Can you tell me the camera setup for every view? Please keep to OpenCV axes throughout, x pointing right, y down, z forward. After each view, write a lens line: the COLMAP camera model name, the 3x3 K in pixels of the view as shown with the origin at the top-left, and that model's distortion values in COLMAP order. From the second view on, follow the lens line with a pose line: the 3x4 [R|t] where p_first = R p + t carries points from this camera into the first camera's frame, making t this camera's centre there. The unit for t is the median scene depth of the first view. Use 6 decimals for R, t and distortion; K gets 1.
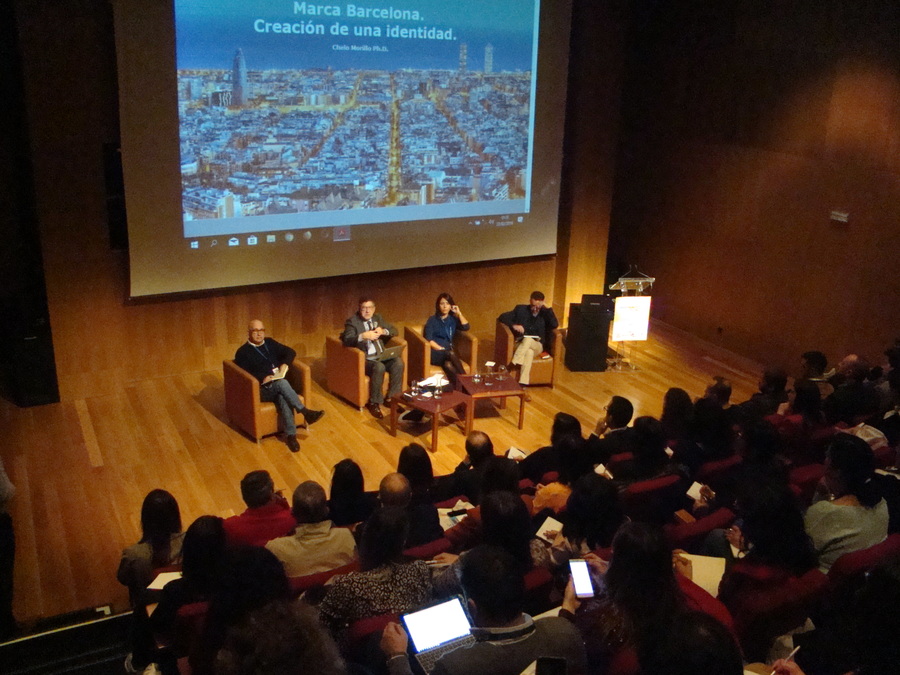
lens RADIAL K [[820.0, 0, 450.0], [0, 820.0, 337.5], [0, 0, 1]] dist [-0.181658, 0.130488]
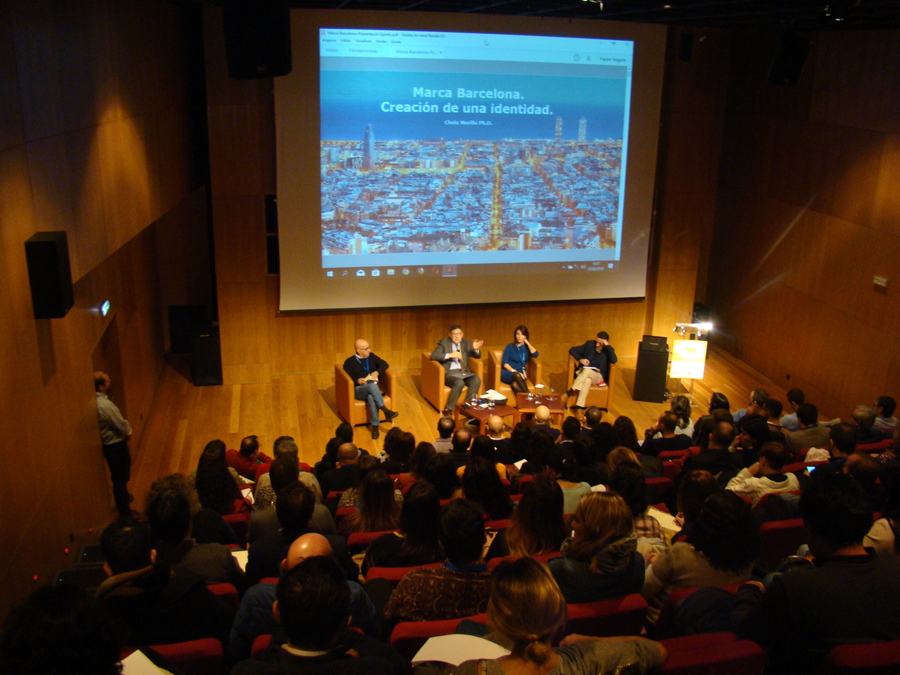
lens RADIAL K [[820.0, 0, 450.0], [0, 820.0, 337.5], [0, 0, 1]] dist [-0.181658, 0.130488]
pose [[0.957214, 0.077603, -0.278782, 0.232779], [-0.083351, 0.996481, -0.008804, -0.016985], [0.277118, 0.031664, 0.960314, -0.196777]]
